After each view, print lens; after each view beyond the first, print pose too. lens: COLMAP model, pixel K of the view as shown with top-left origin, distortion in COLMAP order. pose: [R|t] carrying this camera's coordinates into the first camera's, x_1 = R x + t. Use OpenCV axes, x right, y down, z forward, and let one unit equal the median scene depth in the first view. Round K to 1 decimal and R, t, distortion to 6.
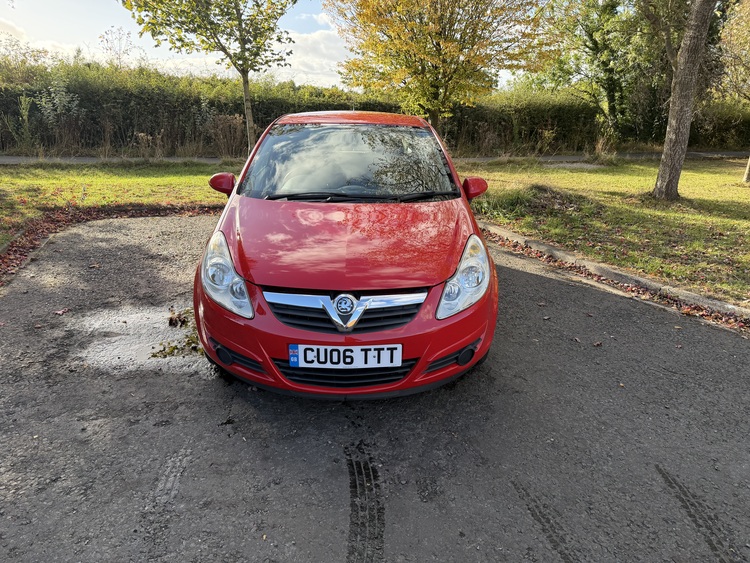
lens RADIAL K [[530.0, 0, 372.7], [0, 530.0, 284.4], [0, 0, 1]] dist [0.013118, -0.019632]
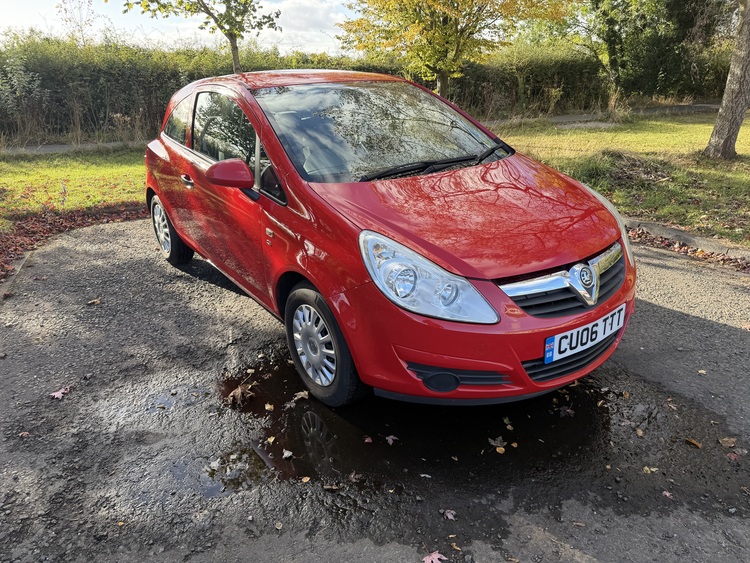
lens RADIAL K [[530.0, 0, 373.6], [0, 530.0, 282.9], [0, 0, 1]] dist [0.013118, -0.019632]
pose [[0.997415, -0.063093, 0.034376, -0.067300], [0.061230, 0.996727, 0.052792, -0.030065], [-0.037594, -0.050551, 0.998014, 0.106002]]
